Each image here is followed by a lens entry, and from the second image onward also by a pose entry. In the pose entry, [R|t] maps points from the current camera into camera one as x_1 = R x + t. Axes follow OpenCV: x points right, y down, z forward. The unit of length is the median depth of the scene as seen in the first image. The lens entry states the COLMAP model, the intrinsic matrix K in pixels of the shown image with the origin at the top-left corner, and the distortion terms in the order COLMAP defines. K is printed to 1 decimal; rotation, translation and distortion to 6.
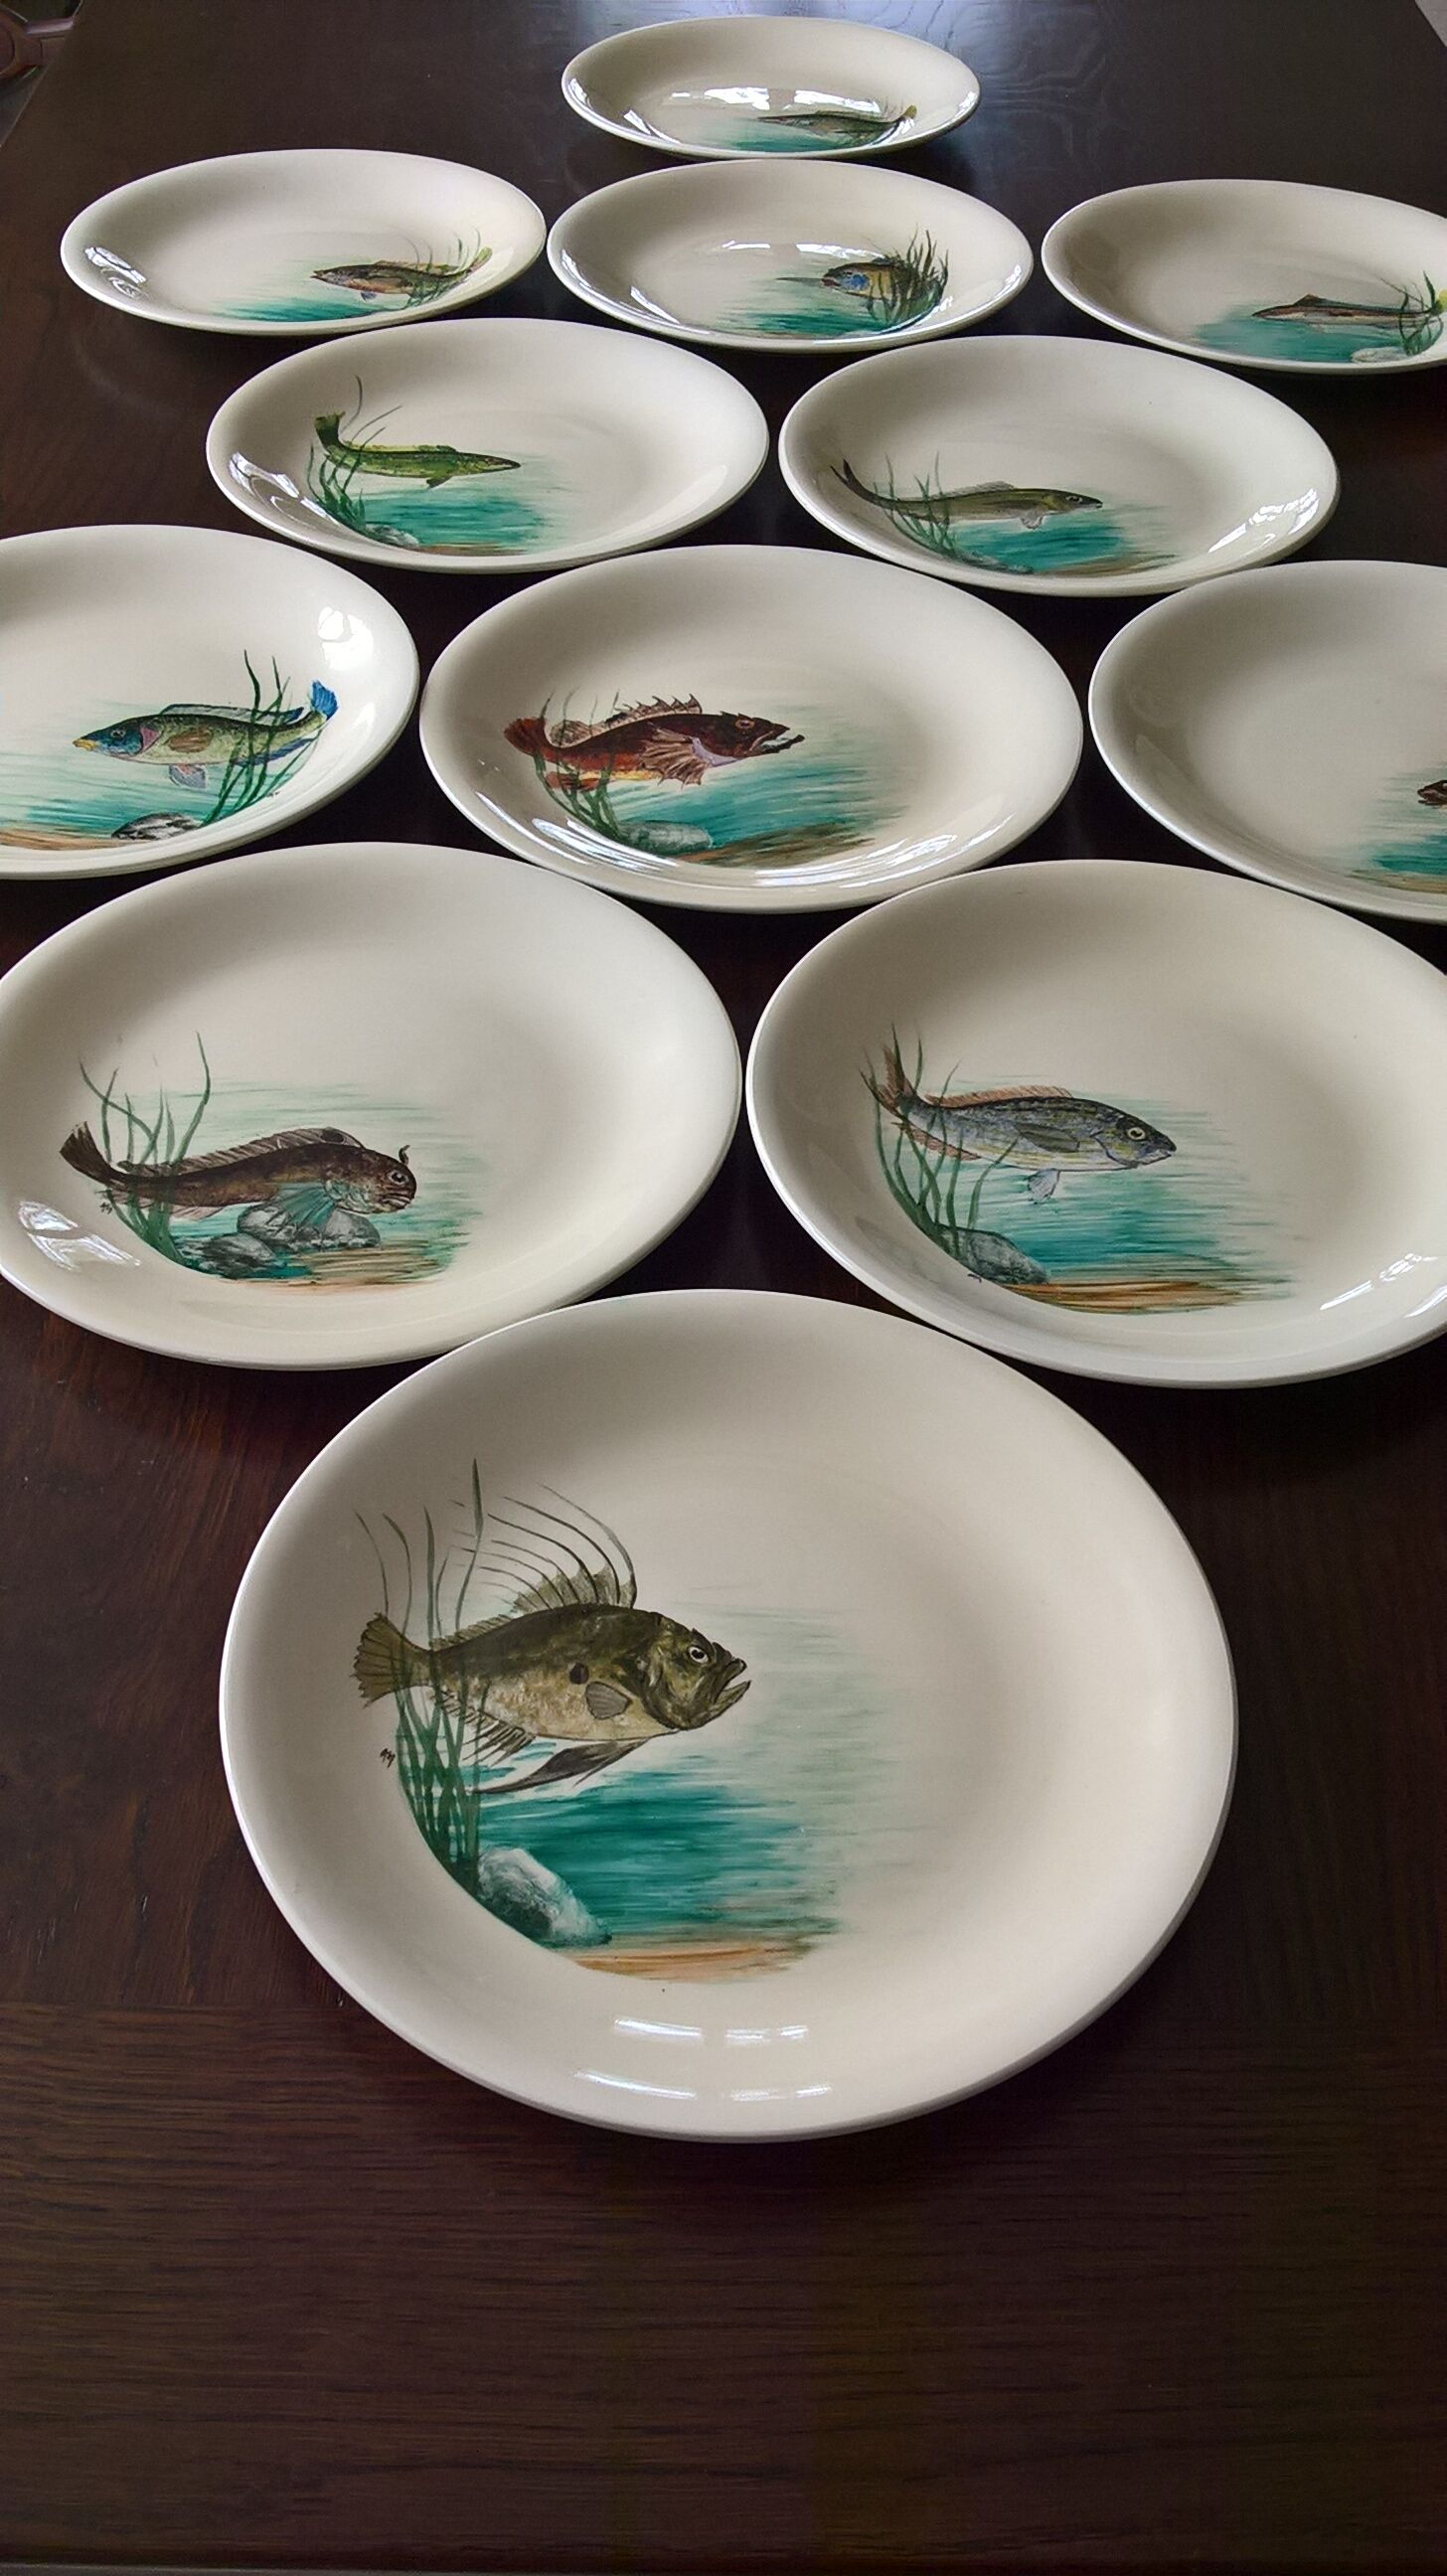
lens RADIAL K [[2270.6, 0, 723.5], [0, 2270.6, 1288.0], [0, 0, 1]] dist [0.037214, -0.136300]
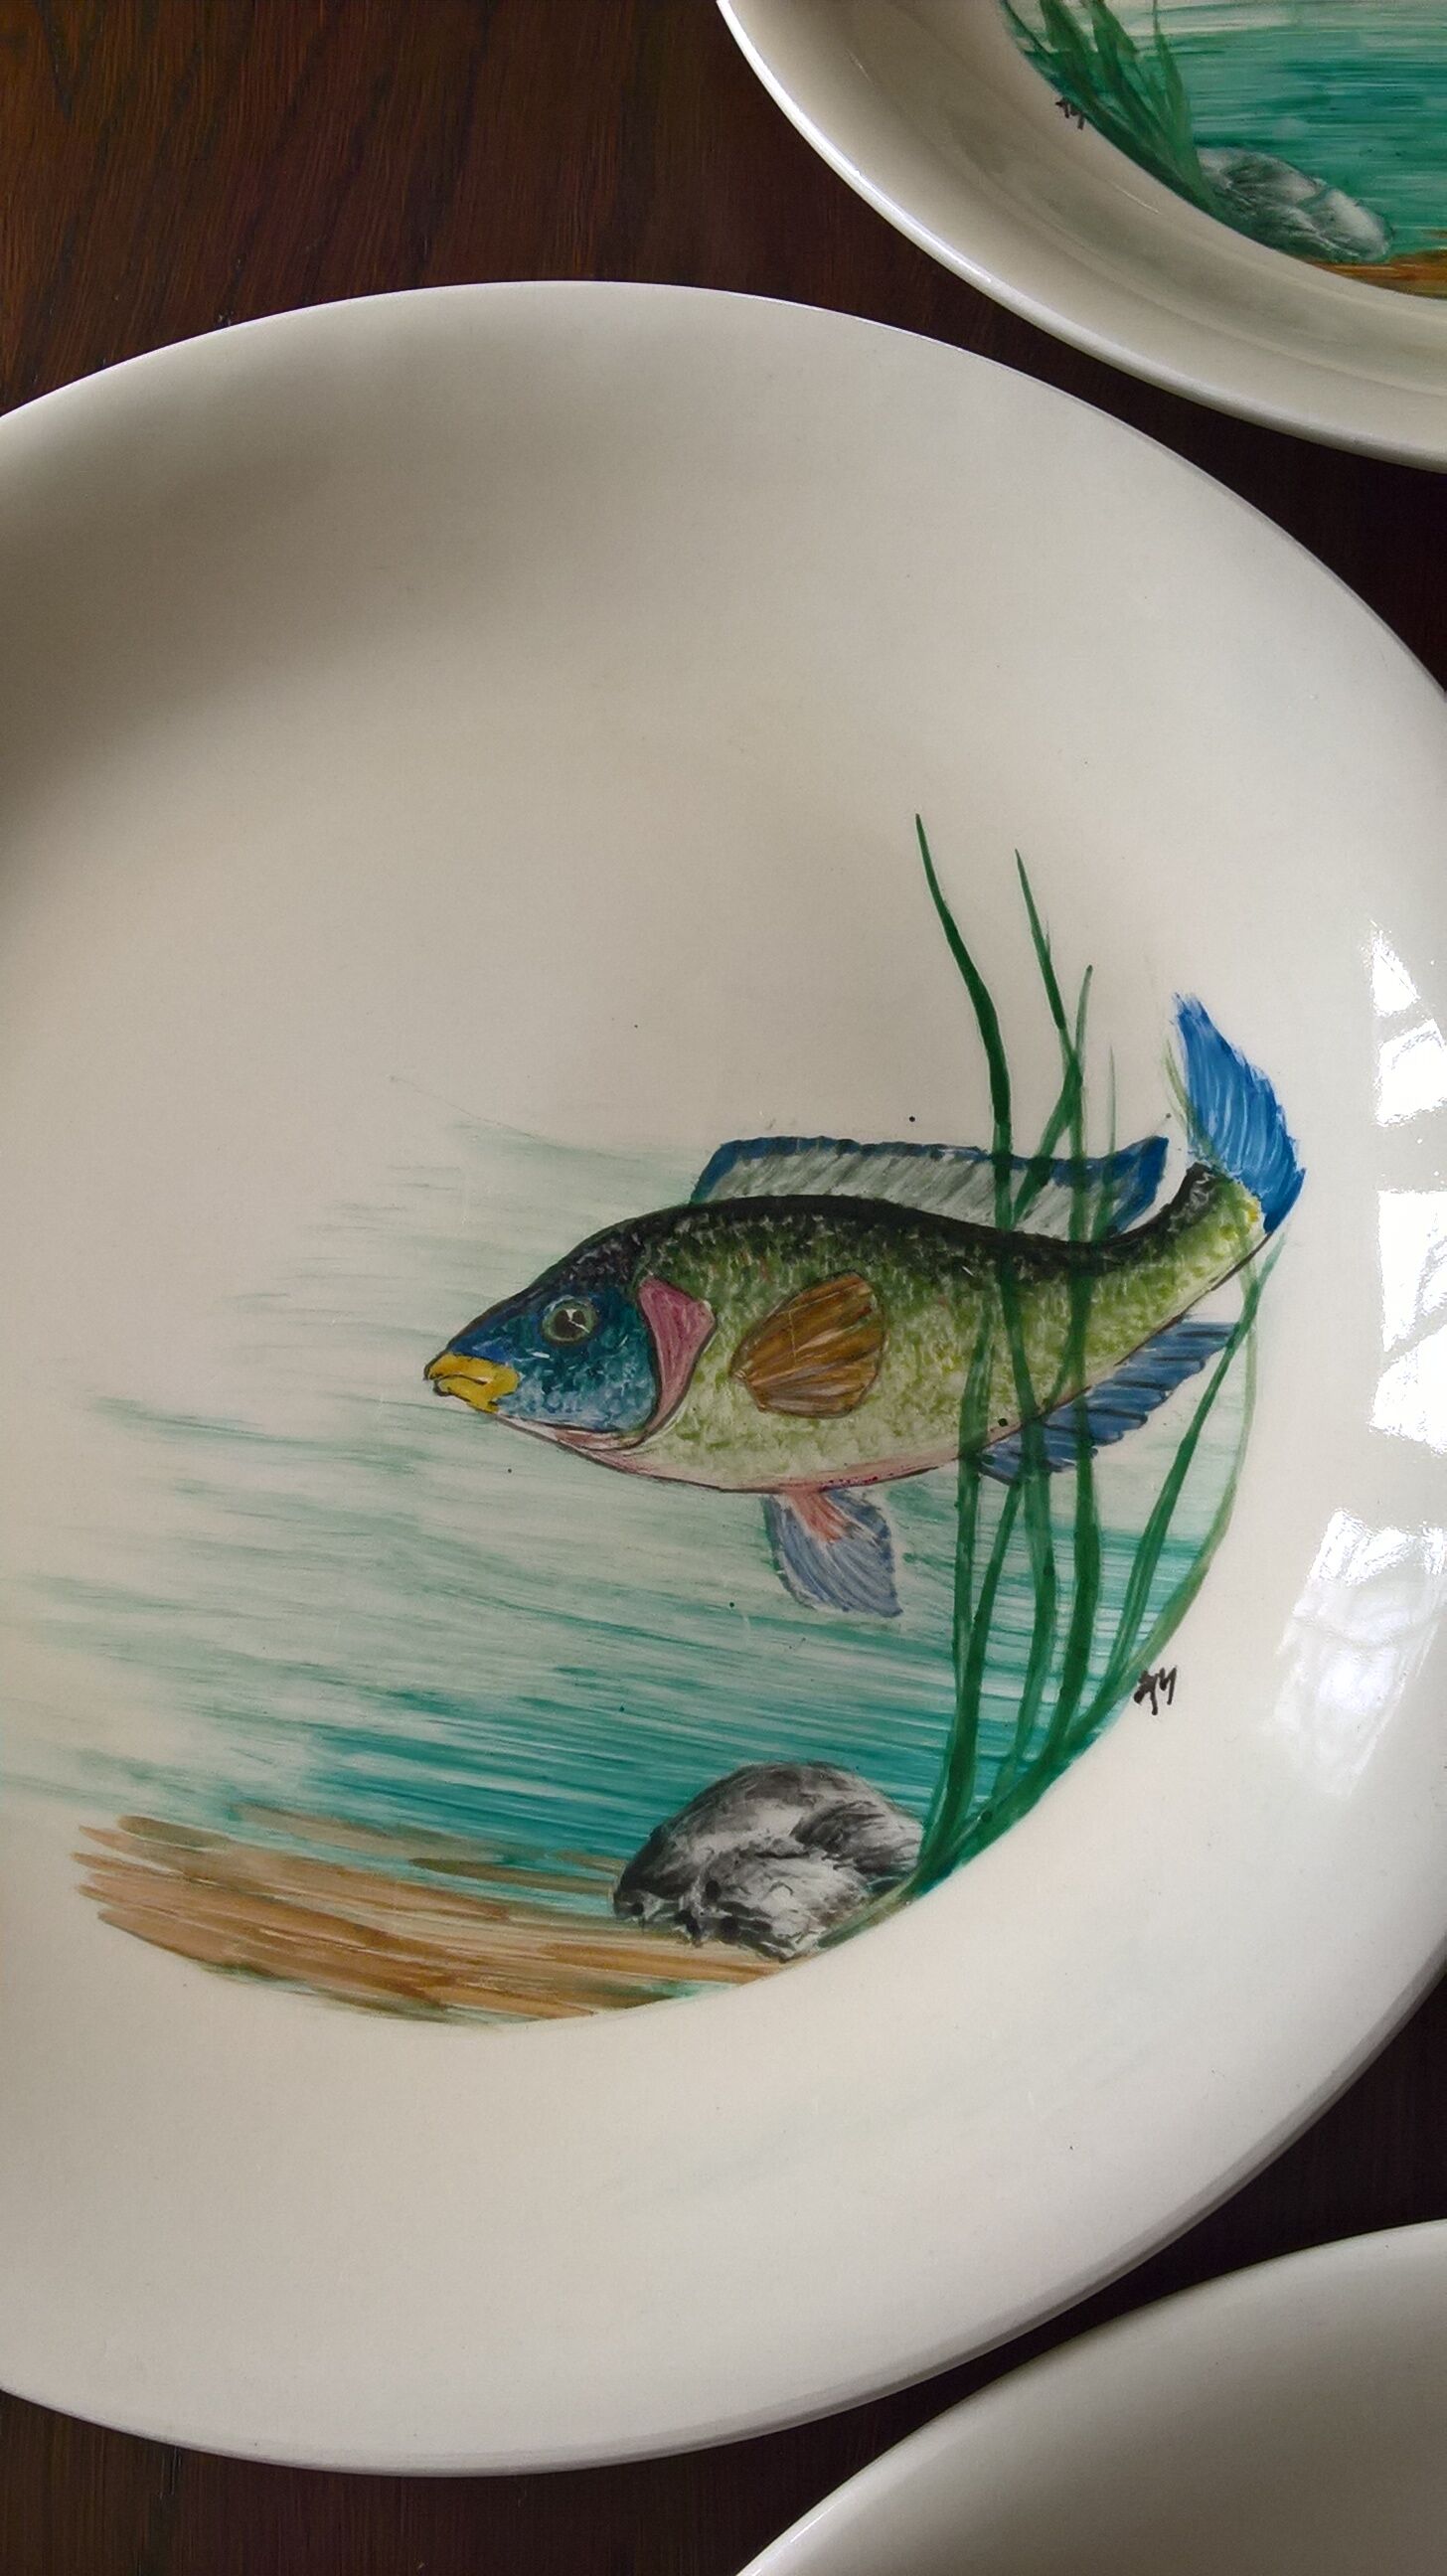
lens RADIAL K [[2270.6, 0, 723.5], [0, 2270.6, 1288.0], [0, 0, 1]] dist [0.037214, -0.136300]
pose [[0.995976, 0.015350, -0.088299, -0.267380], [0.021744, 0.914402, 0.404223, -0.444512], [0.086946, -0.404517, 0.910388, 0.893732]]
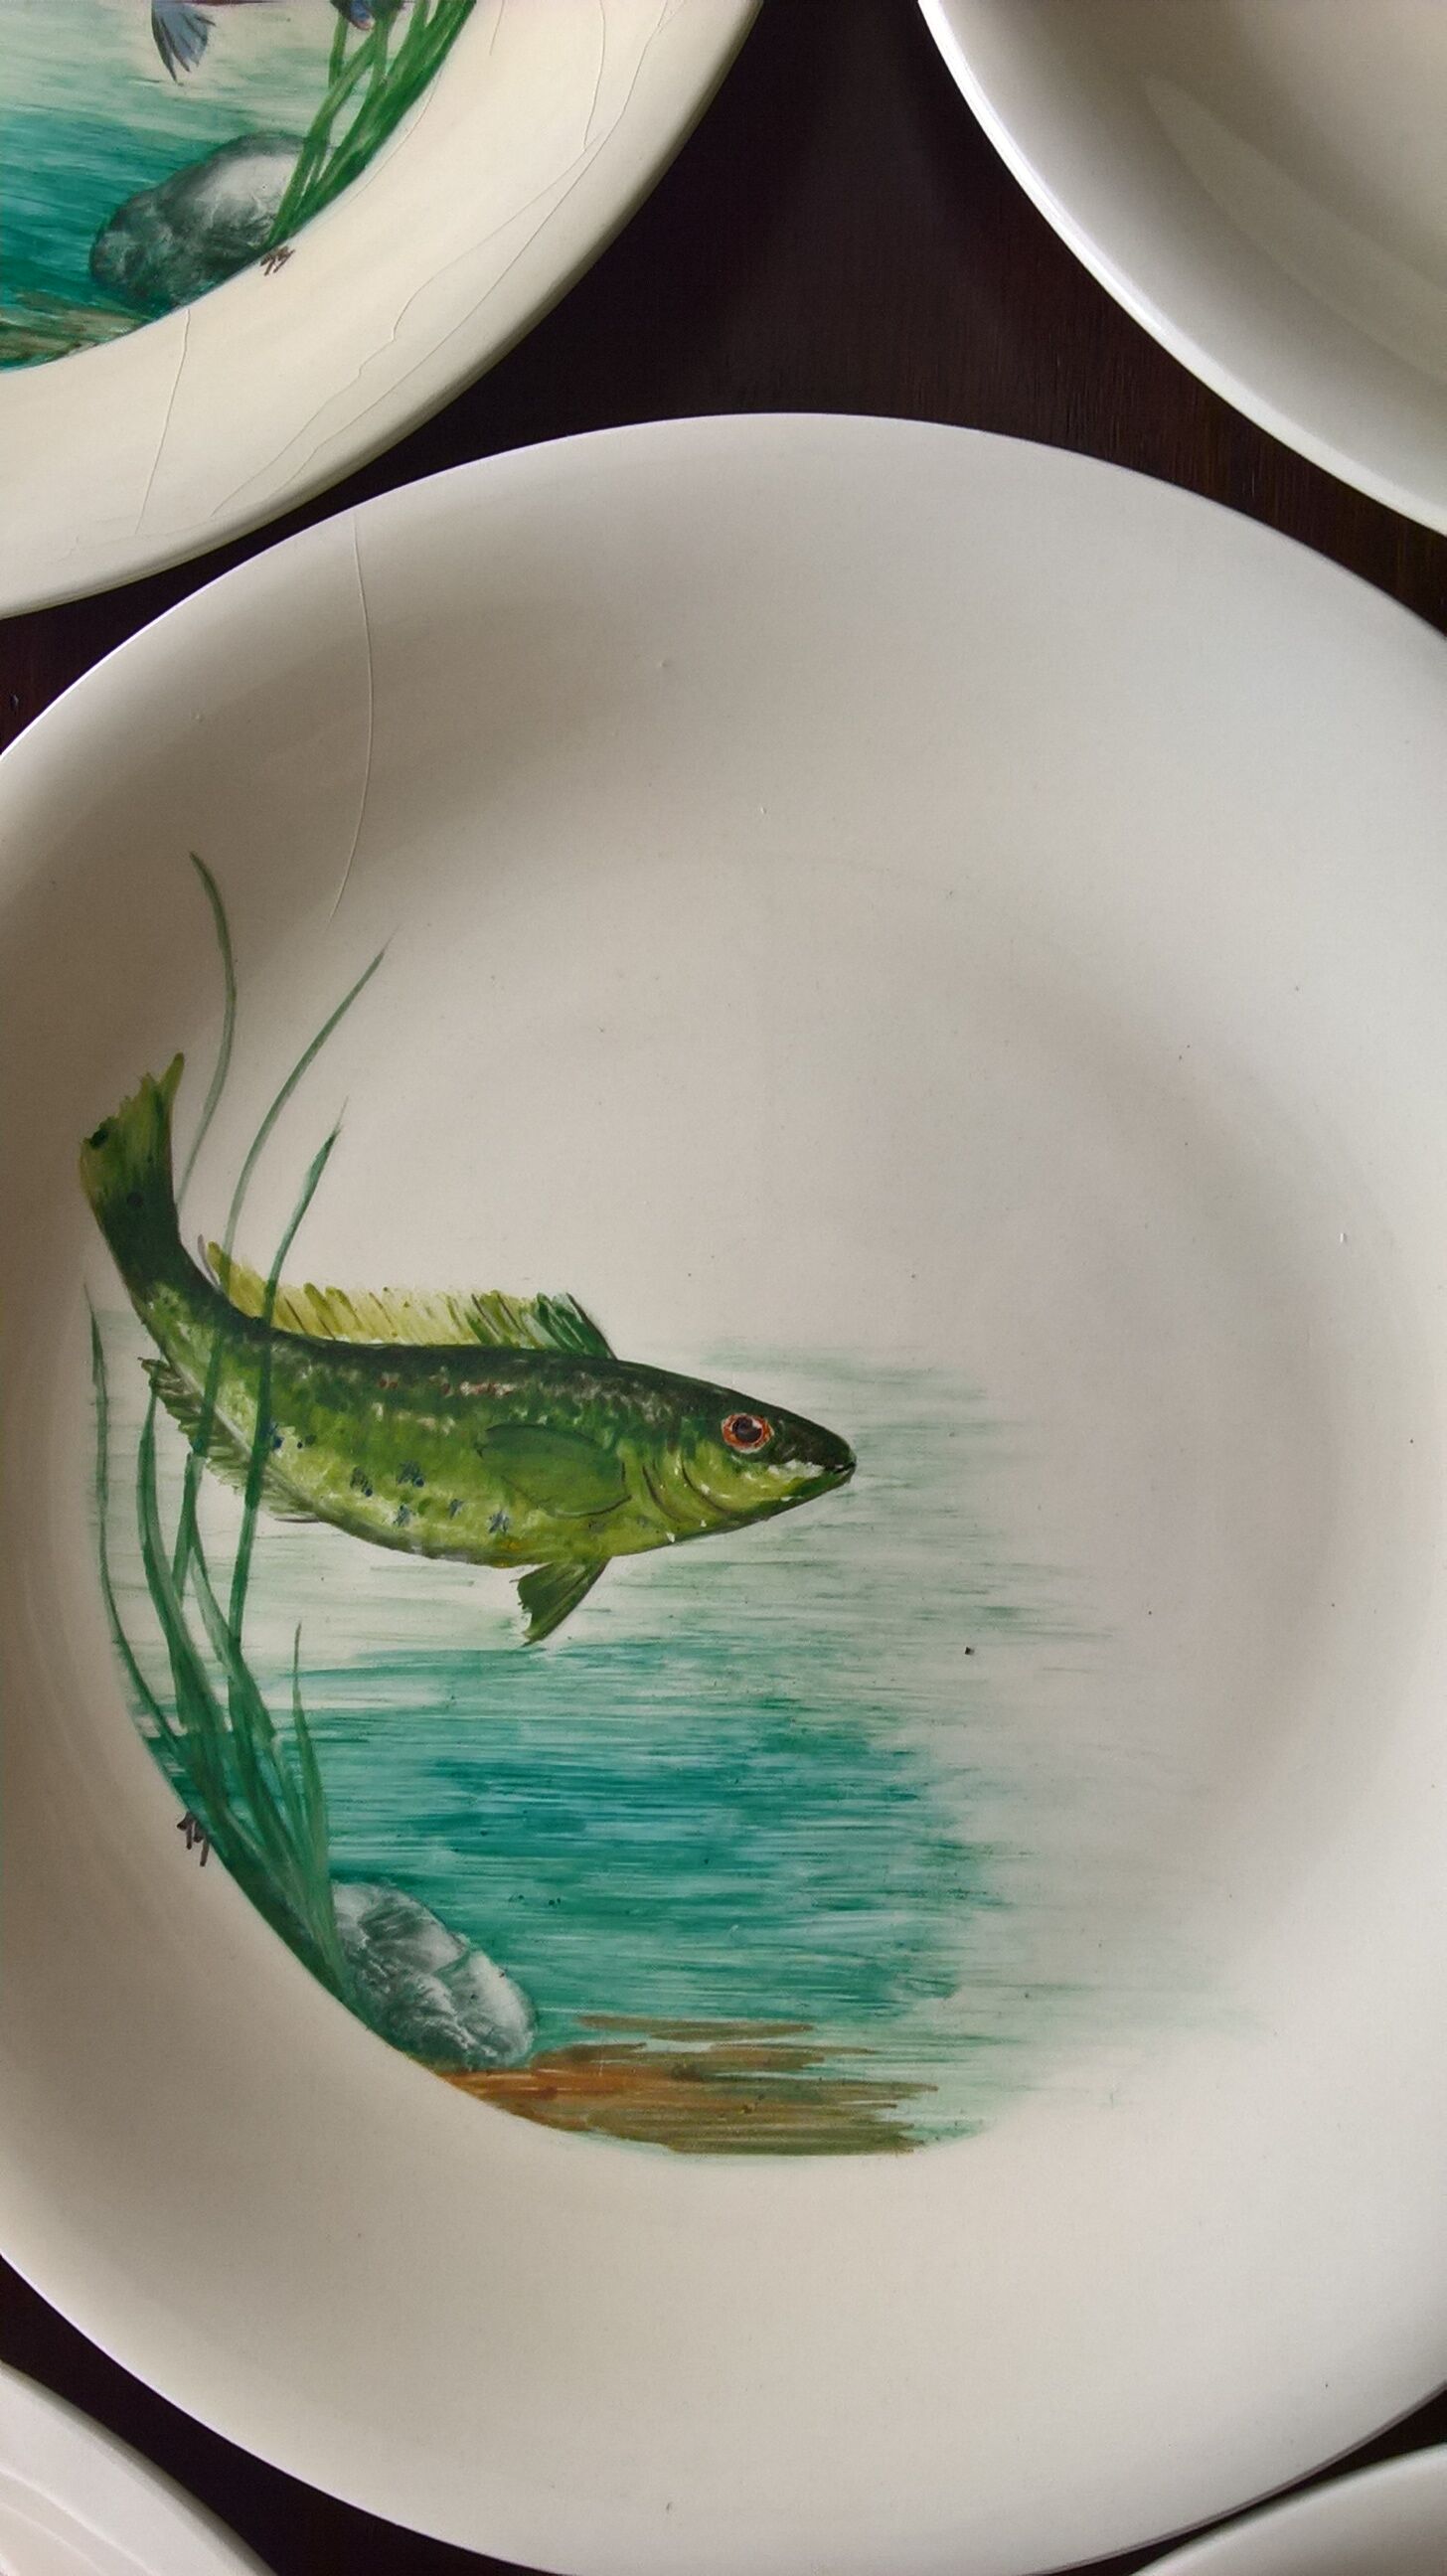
lens RADIAL K [[2270.6, 0, 723.5], [0, 2270.6, 1288.0], [0, 0, 1]] dist [0.037214, -0.136300]
pose [[0.991170, -0.006188, -0.132453, -0.099226], [0.089598, 0.767620, 0.634611, -0.788099], [0.097747, -0.640875, 0.761396, 1.164074]]
